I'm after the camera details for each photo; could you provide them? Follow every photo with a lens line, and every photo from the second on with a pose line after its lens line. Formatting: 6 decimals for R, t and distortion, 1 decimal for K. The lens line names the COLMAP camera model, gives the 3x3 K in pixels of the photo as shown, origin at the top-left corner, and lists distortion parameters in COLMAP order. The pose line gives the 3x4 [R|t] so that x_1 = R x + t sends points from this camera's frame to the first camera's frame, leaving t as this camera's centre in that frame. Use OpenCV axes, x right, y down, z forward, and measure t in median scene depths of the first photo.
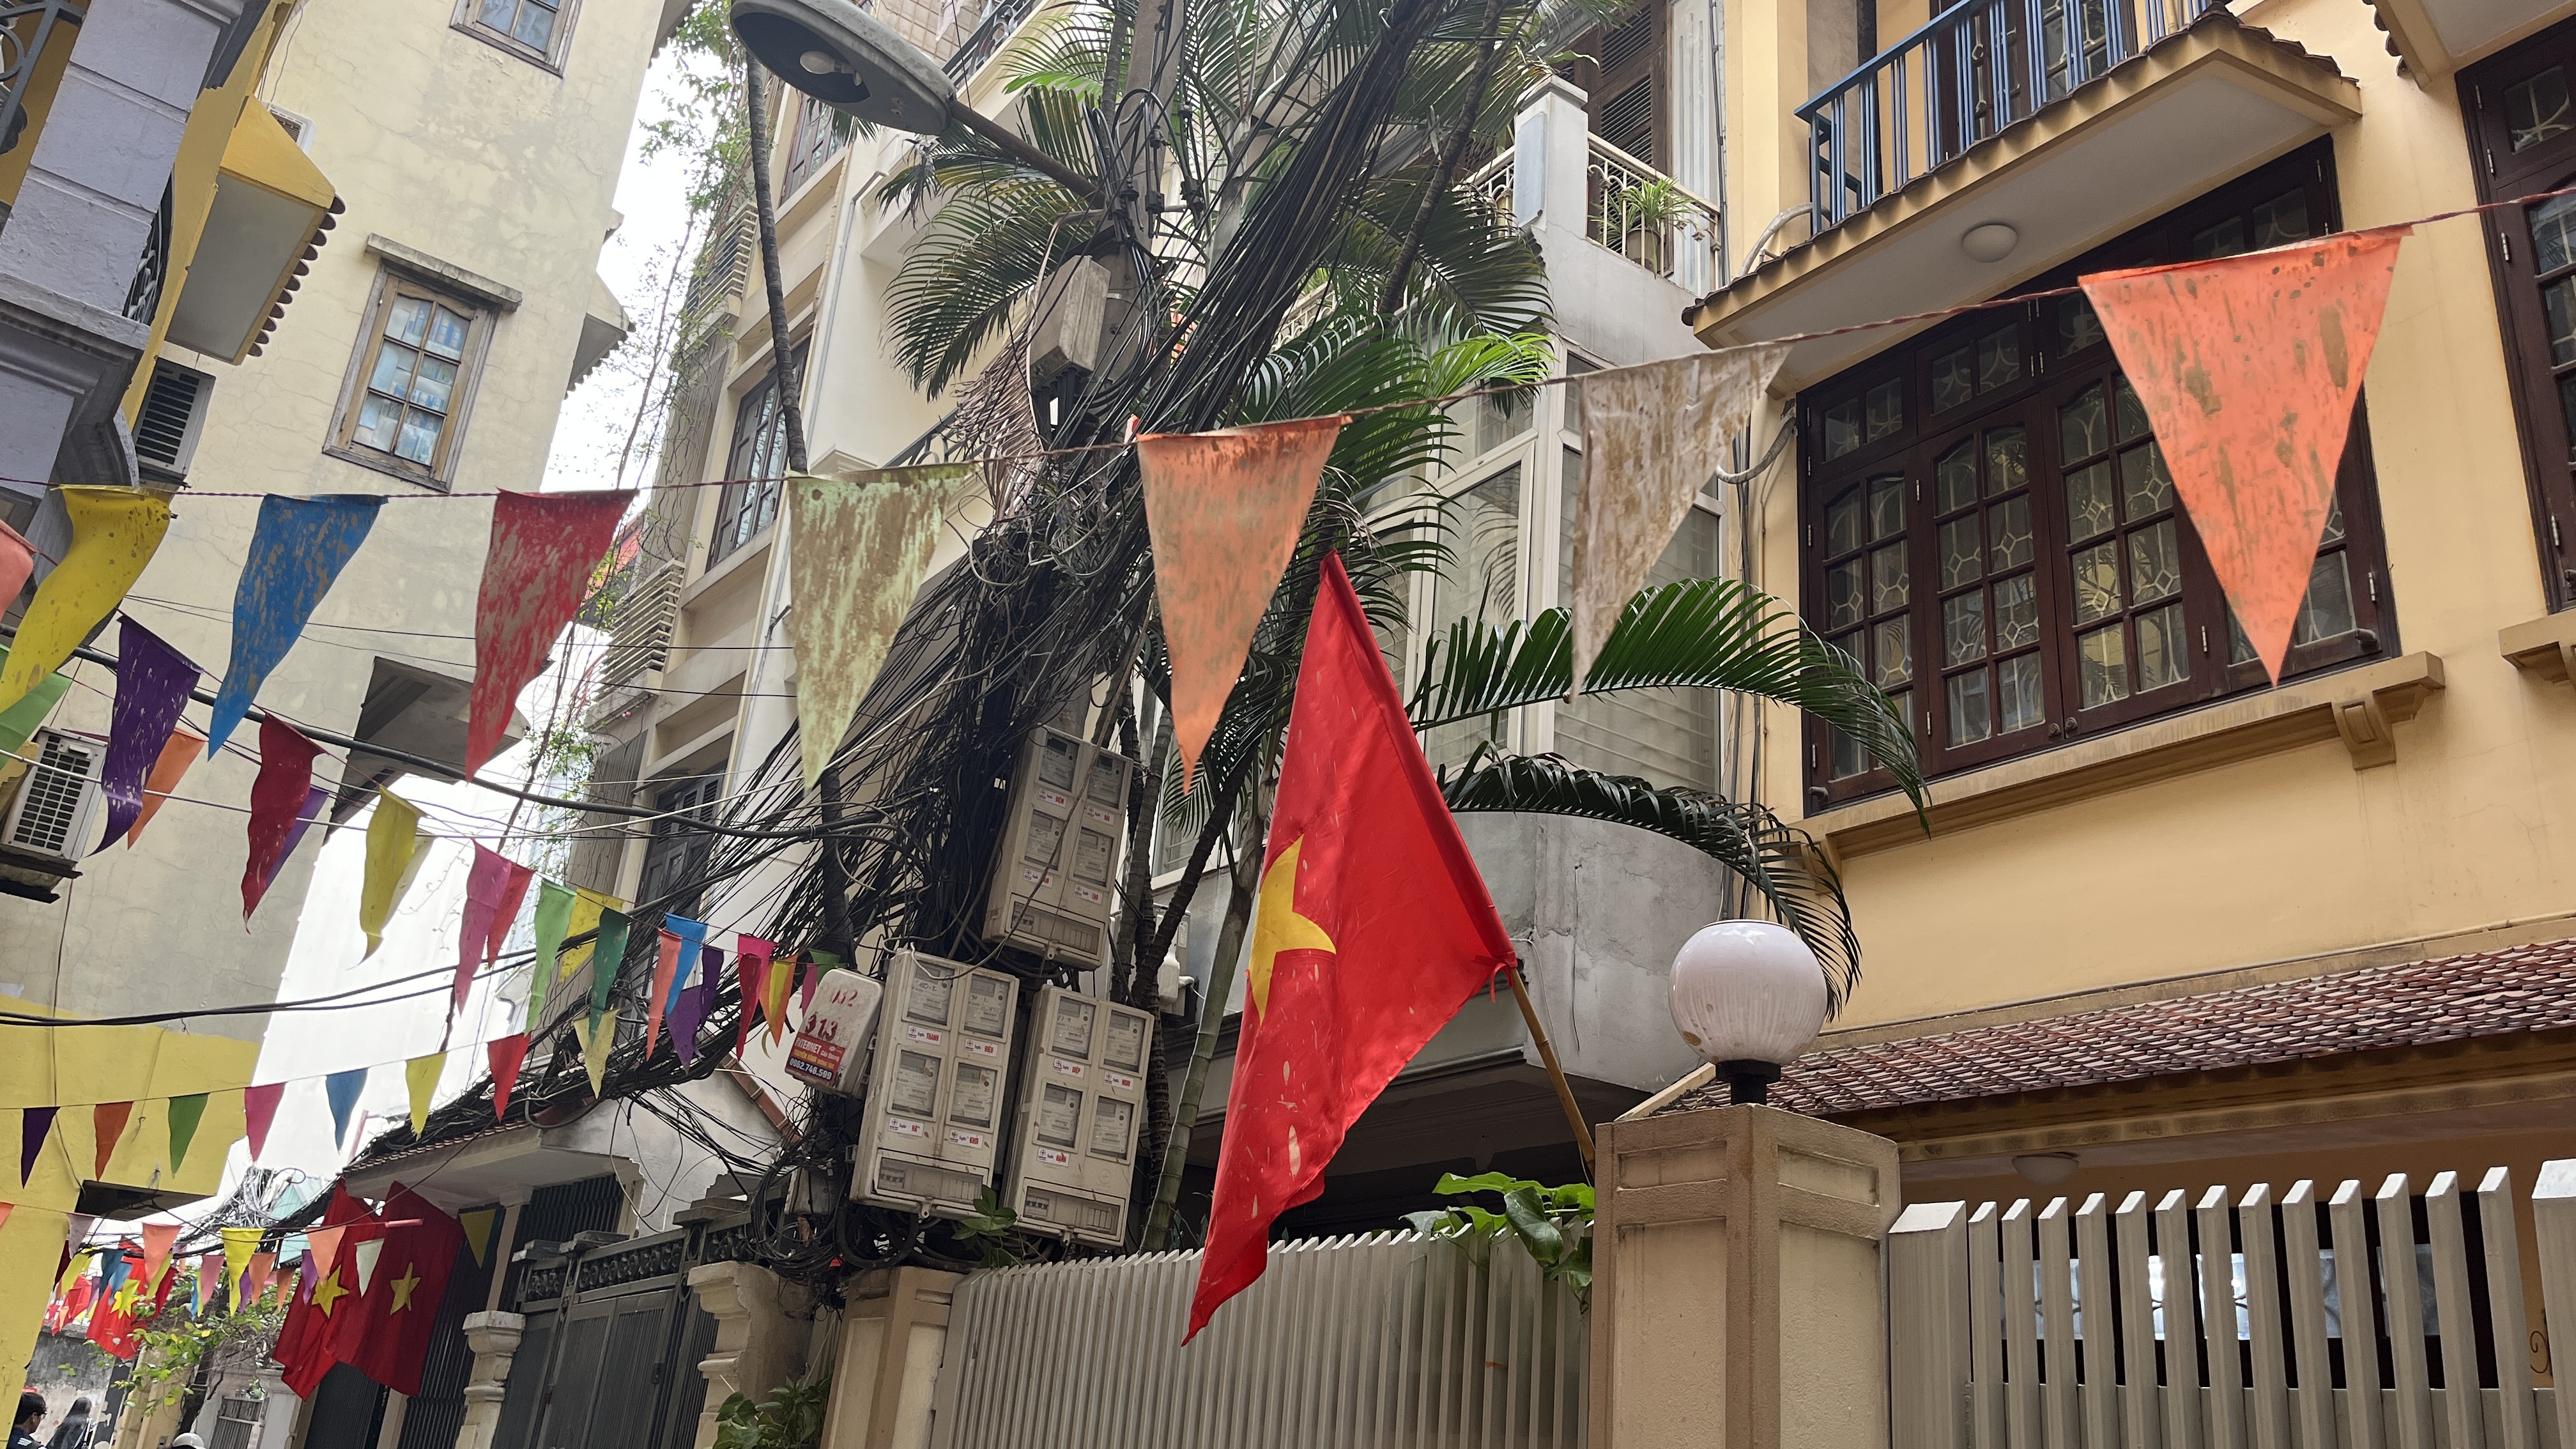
lens RADIAL K [[1904.7, 0, 1288.0], [0, 1904.7, 724.5], [0, 0, 1]] dist [0.090469, -0.129049]
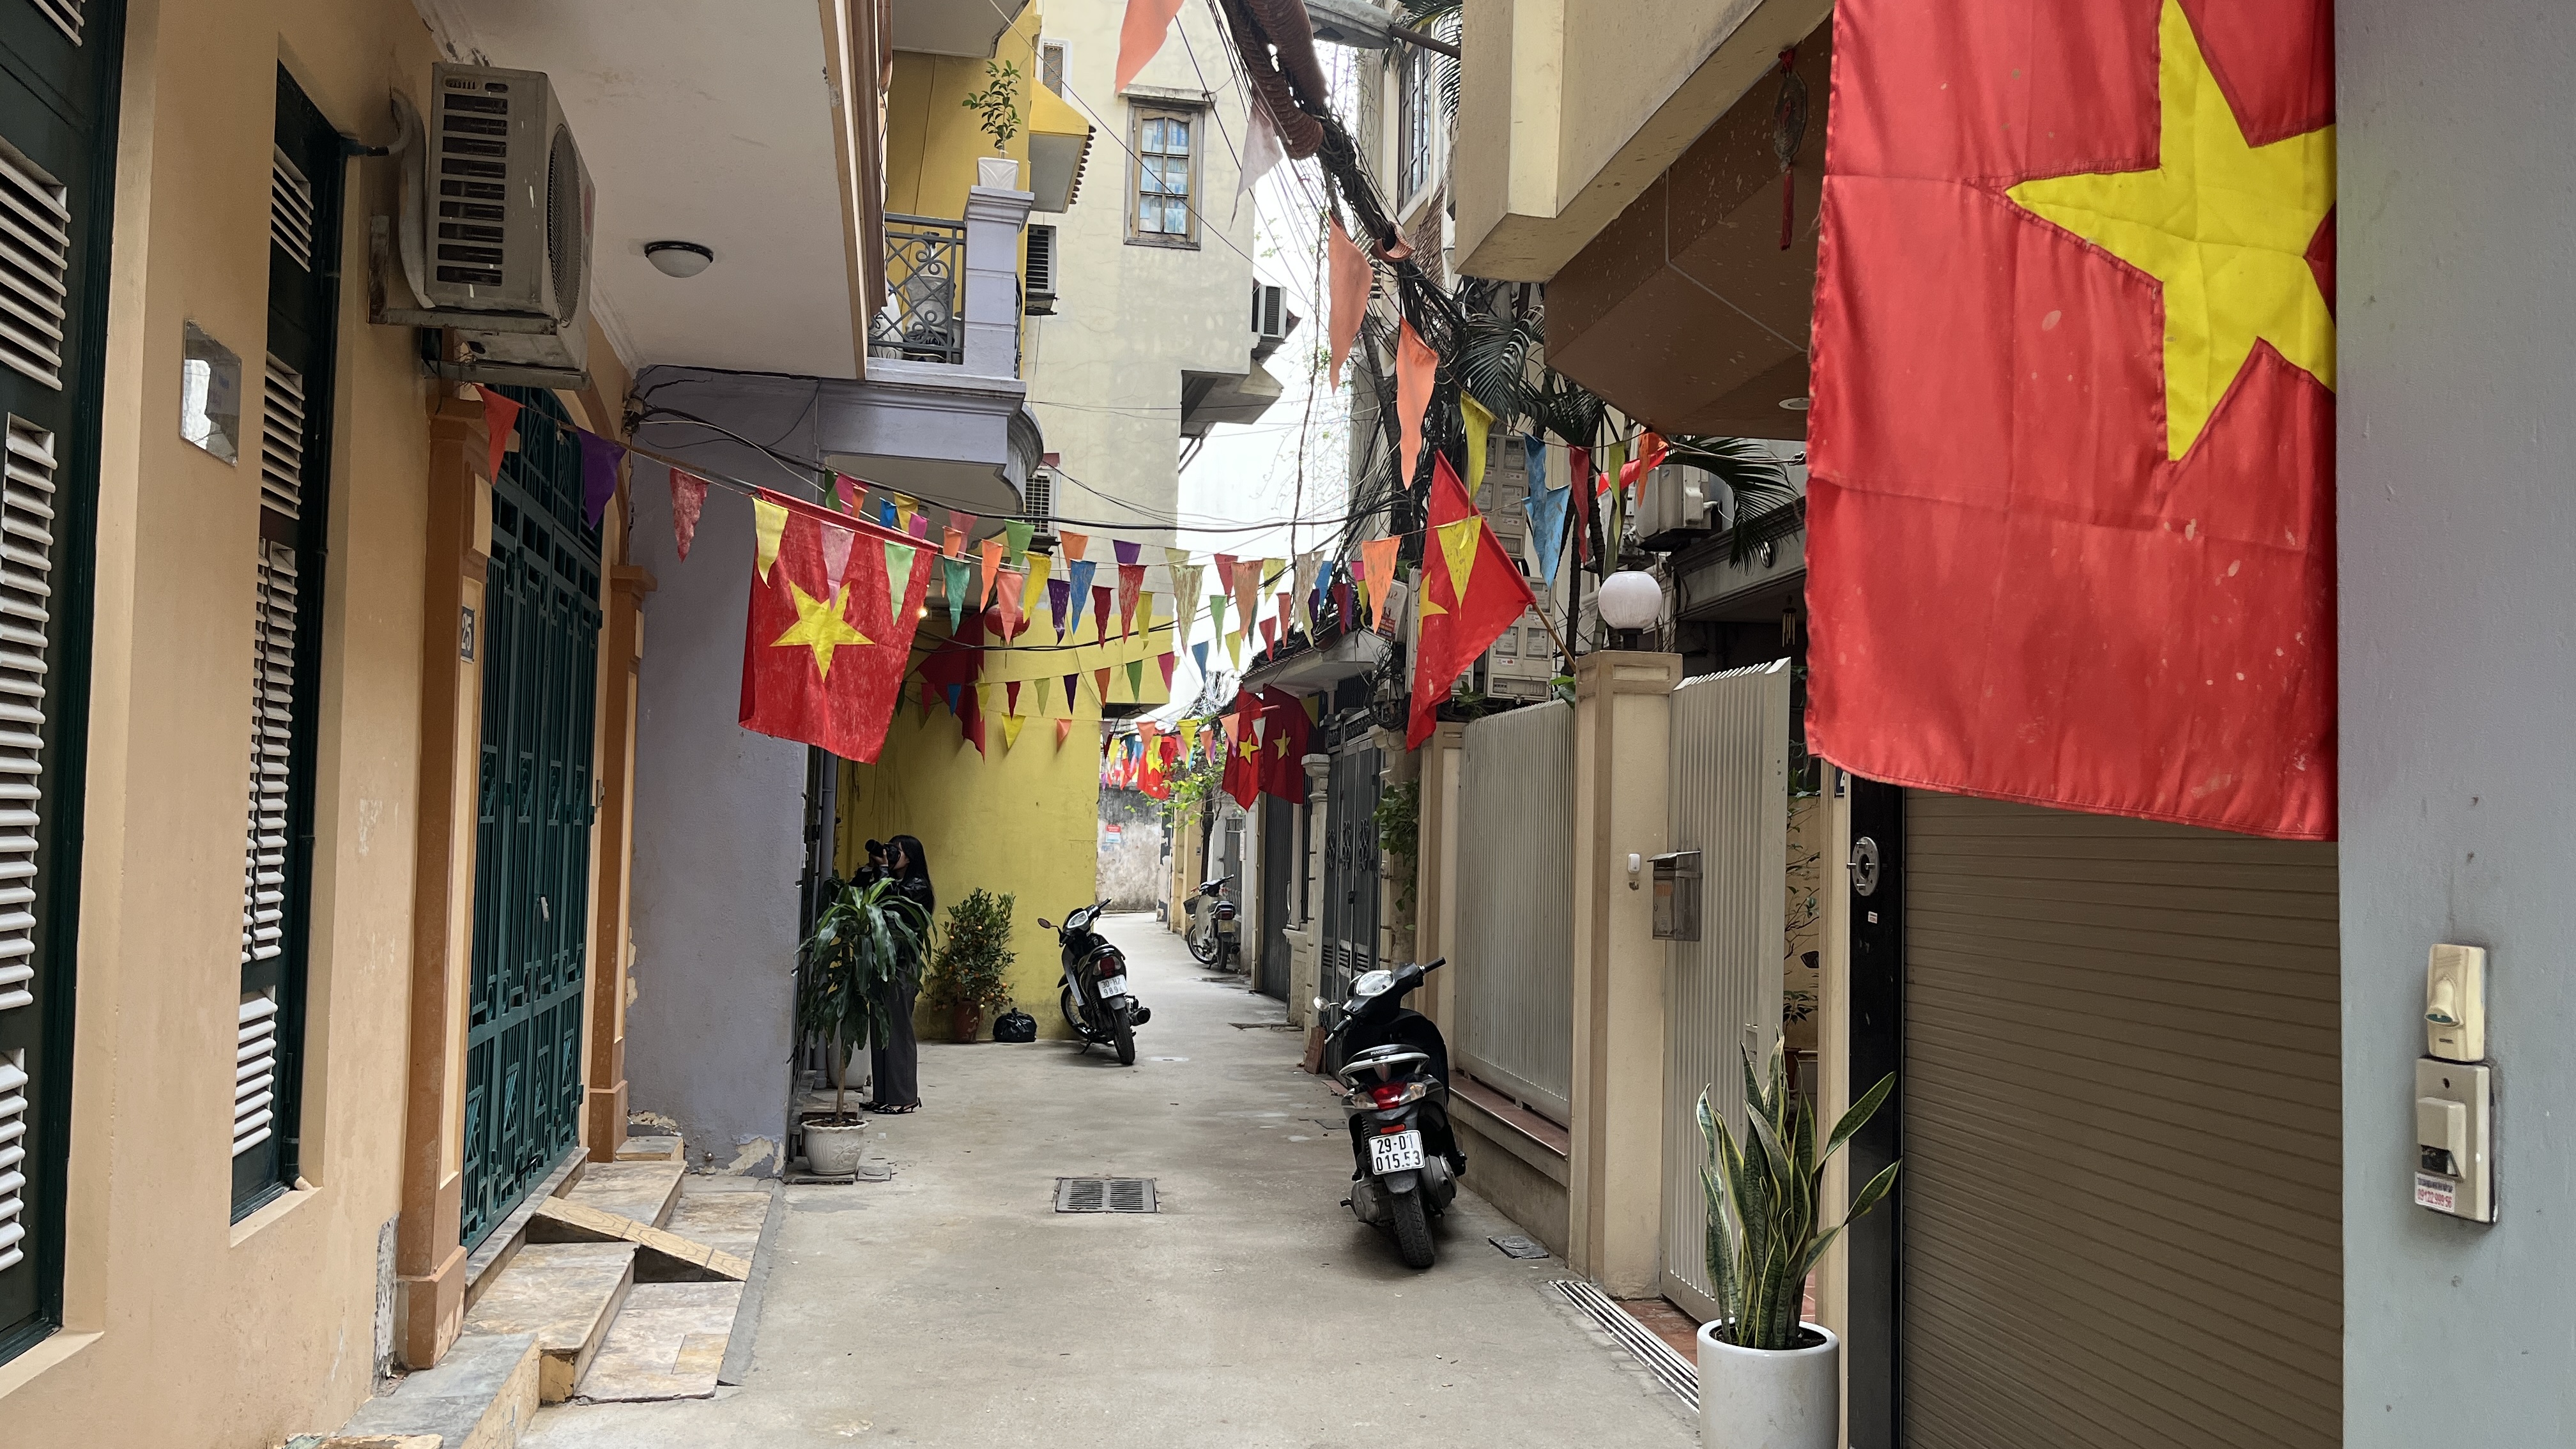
lens RADIAL K [[1904.7, 0, 1288.0], [0, 1904.7, 724.5], [0, 0, 1]] dist [0.090469, -0.129049]
pose [[0.890344, -0.083950, -0.447481, 0.296324], [0.210474, 0.947419, 0.241035, -0.124470], [0.403717, -0.308788, 0.861198, -0.425852]]
